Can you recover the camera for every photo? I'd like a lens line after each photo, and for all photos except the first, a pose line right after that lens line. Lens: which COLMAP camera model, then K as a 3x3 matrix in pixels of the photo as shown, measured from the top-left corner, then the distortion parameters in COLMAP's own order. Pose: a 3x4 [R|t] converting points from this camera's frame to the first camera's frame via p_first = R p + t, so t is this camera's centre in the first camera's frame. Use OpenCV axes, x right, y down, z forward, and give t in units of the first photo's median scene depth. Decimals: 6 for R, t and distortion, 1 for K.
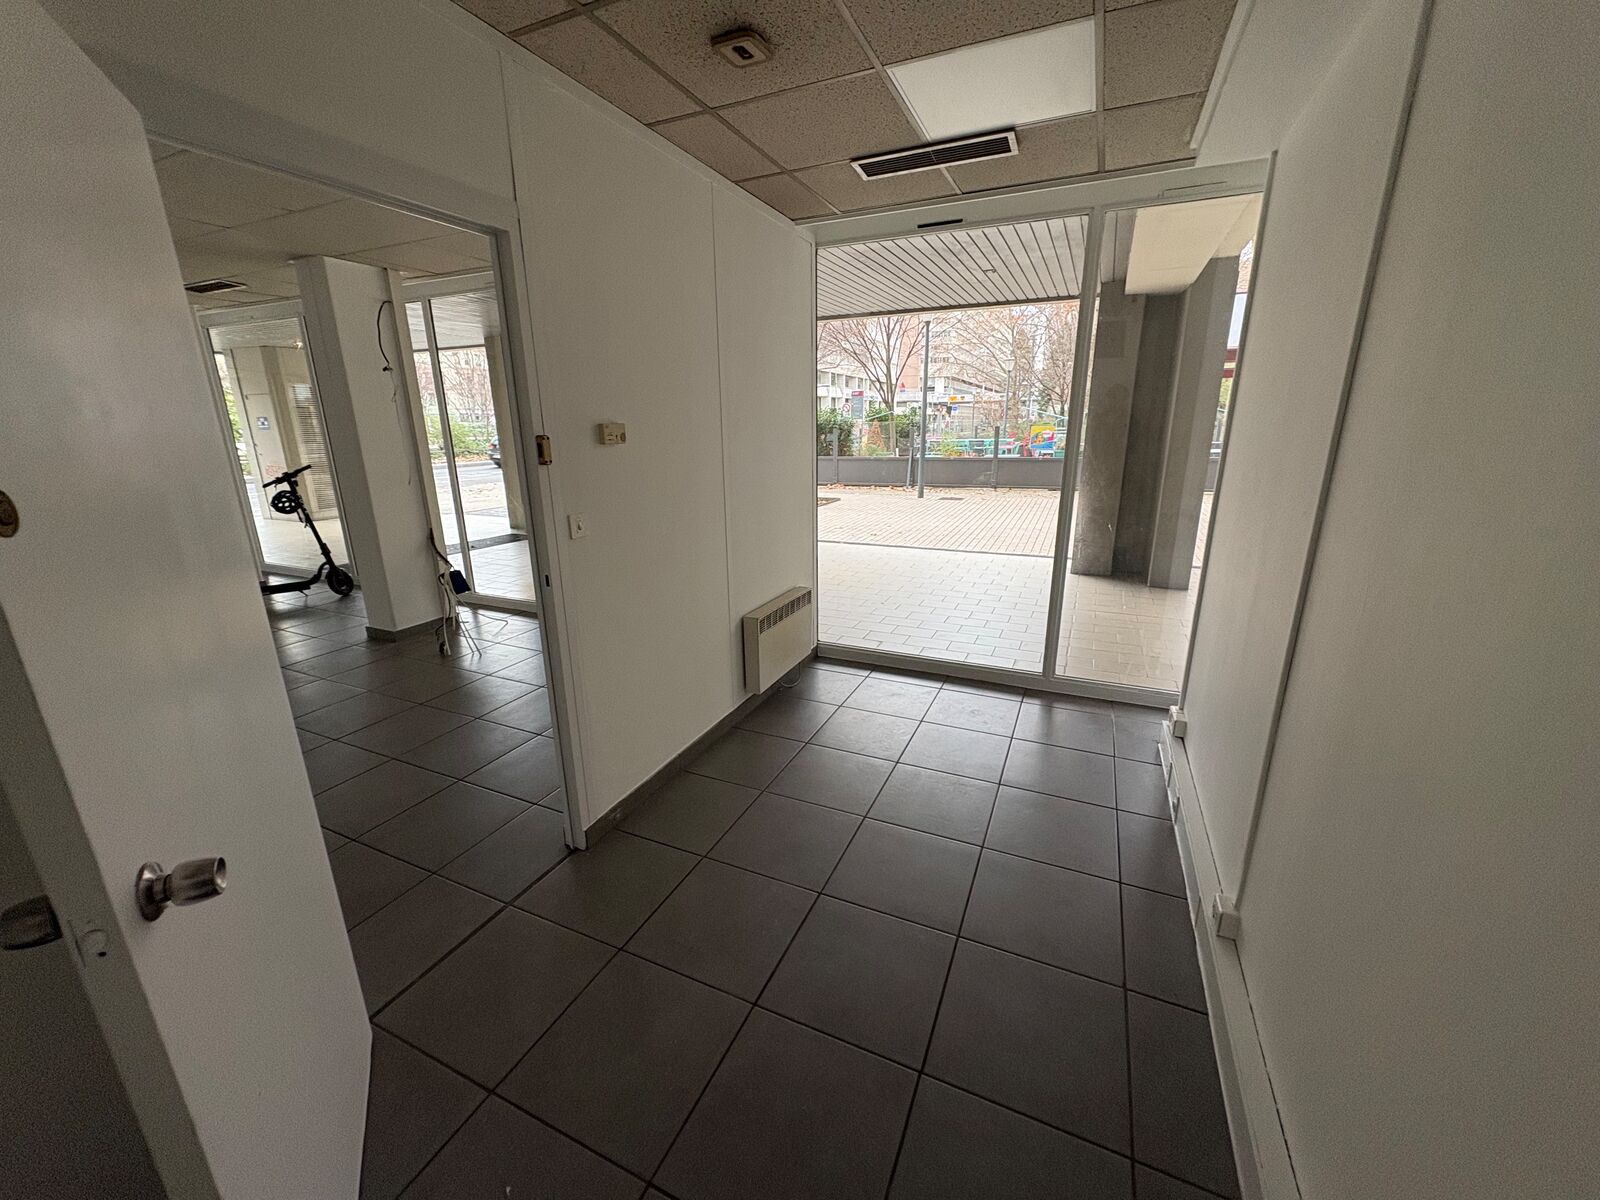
lens RADIAL K [[634.6, 0, 794.5], [0, 634.6, 603.0], [0, 0, 1]] dist [-0.002052, 0.000081]
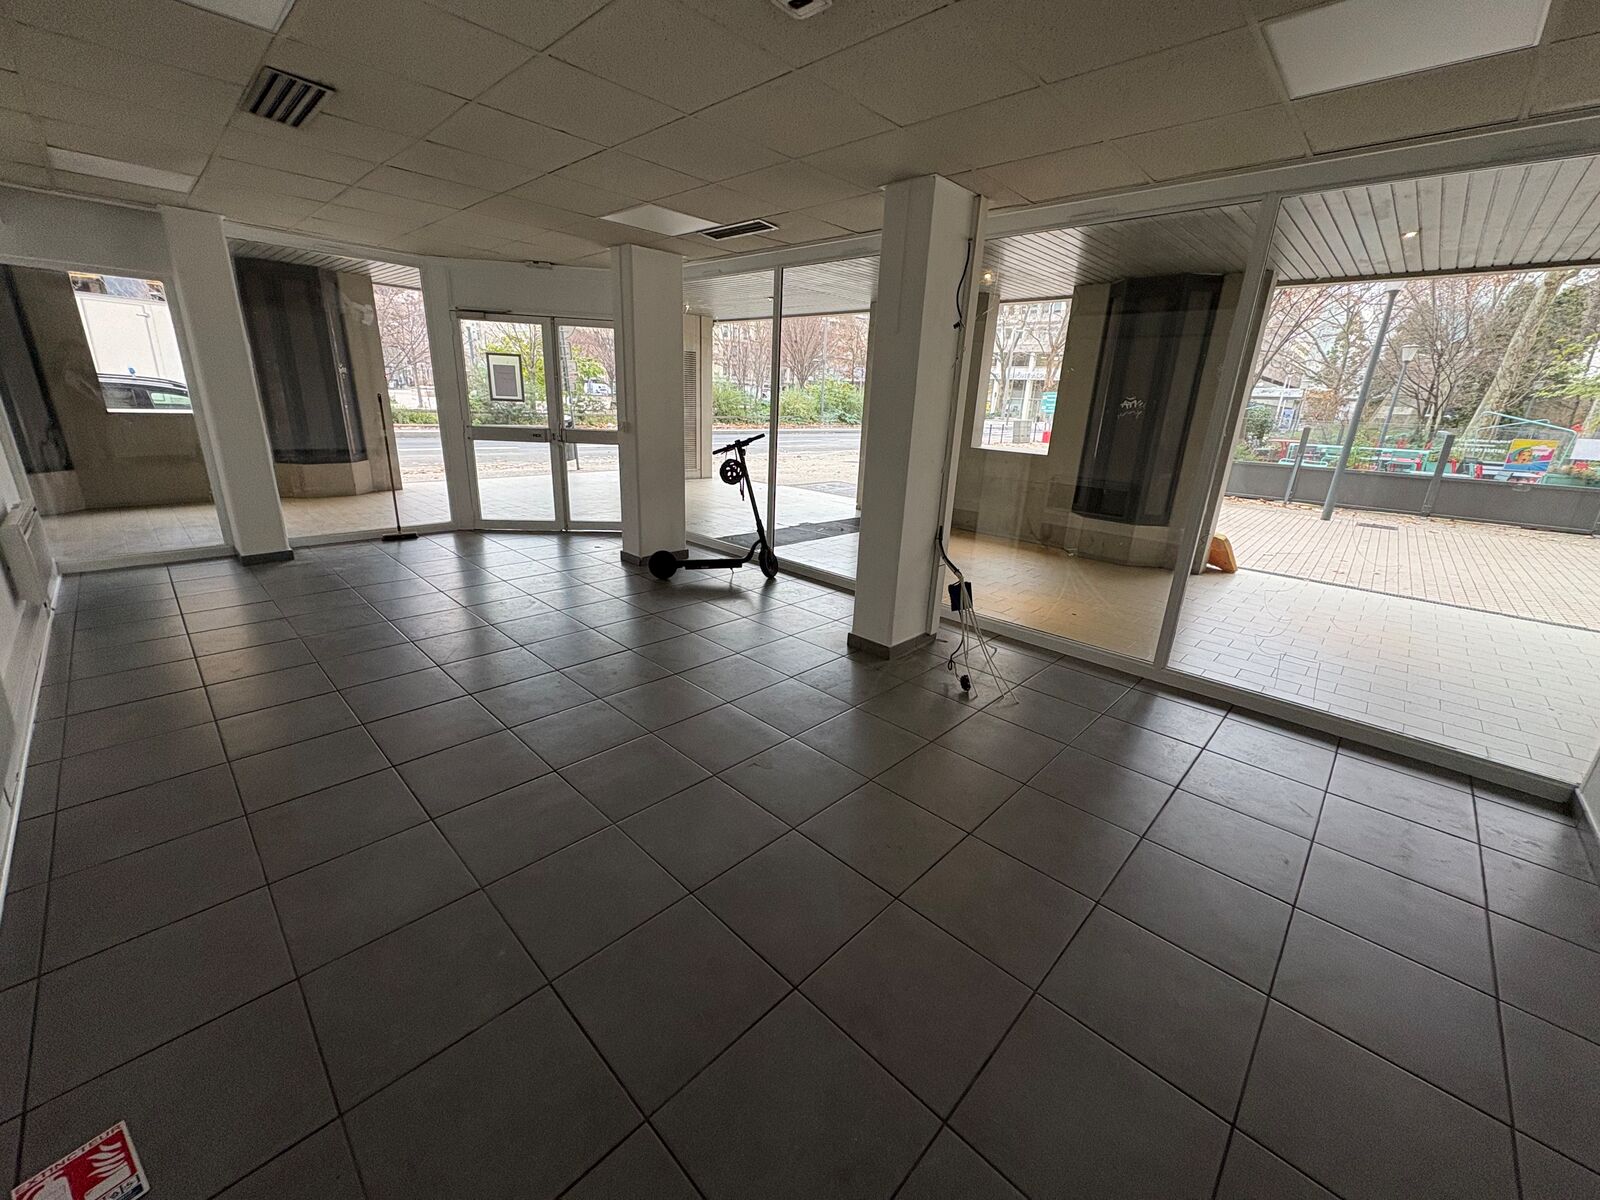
lens RADIAL K [[634.6, 0, 802.2], [0, 634.6, 596.1], [0, 0, 1]] dist [-0.002052, 0.000081]
pose [[0.948633, 0.143997, -0.281710, -0.411789], [-0.138291, 0.989578, 0.040141, -0.030858], [0.284554, 0.000879, 0.958660, 0.140512]]
